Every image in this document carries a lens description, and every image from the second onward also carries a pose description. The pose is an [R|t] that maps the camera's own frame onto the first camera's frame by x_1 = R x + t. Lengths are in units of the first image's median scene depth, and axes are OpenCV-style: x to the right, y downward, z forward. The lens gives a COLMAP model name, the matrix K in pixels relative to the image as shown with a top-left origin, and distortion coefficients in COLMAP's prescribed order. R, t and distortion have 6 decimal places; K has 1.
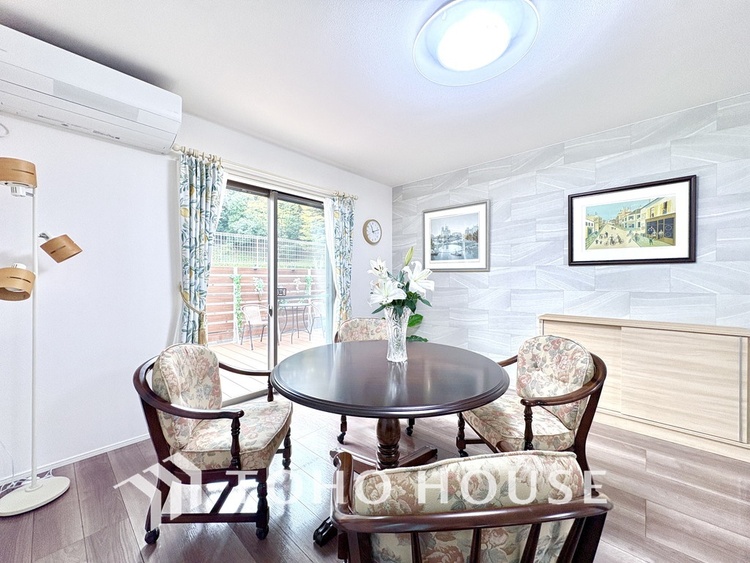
lens RADIAL K [[302.6, 0, 383.3], [0, 302.6, 280.7], [0, 0, 1]] dist [0.001087, 0.000120]
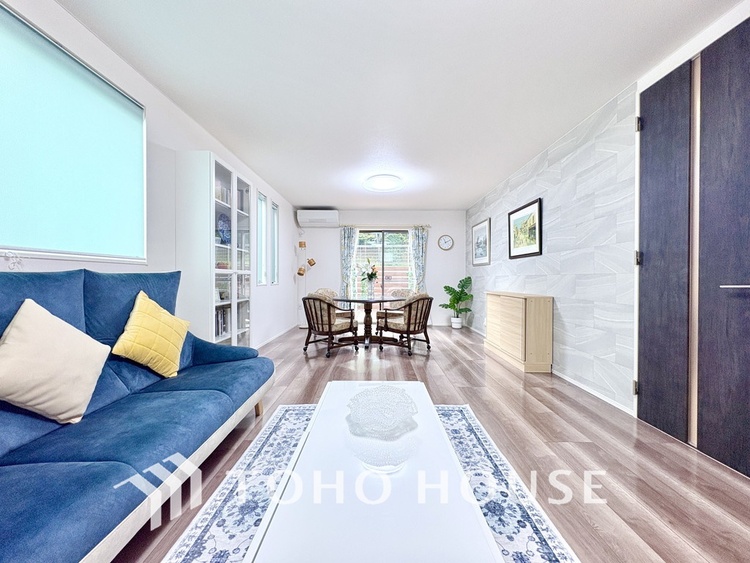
lens RADIAL K [[302.6, 0, 383.3], [0, 302.6, 280.7], [0, 0, 1]] dist [0.001087, 0.000120]
pose [[0.691336, 0.005189, -0.722515, 1.408424], [-0.001786, 0.999983, 0.005472, 0.056304], [0.722531, -0.002493, 0.691334, -0.561467]]
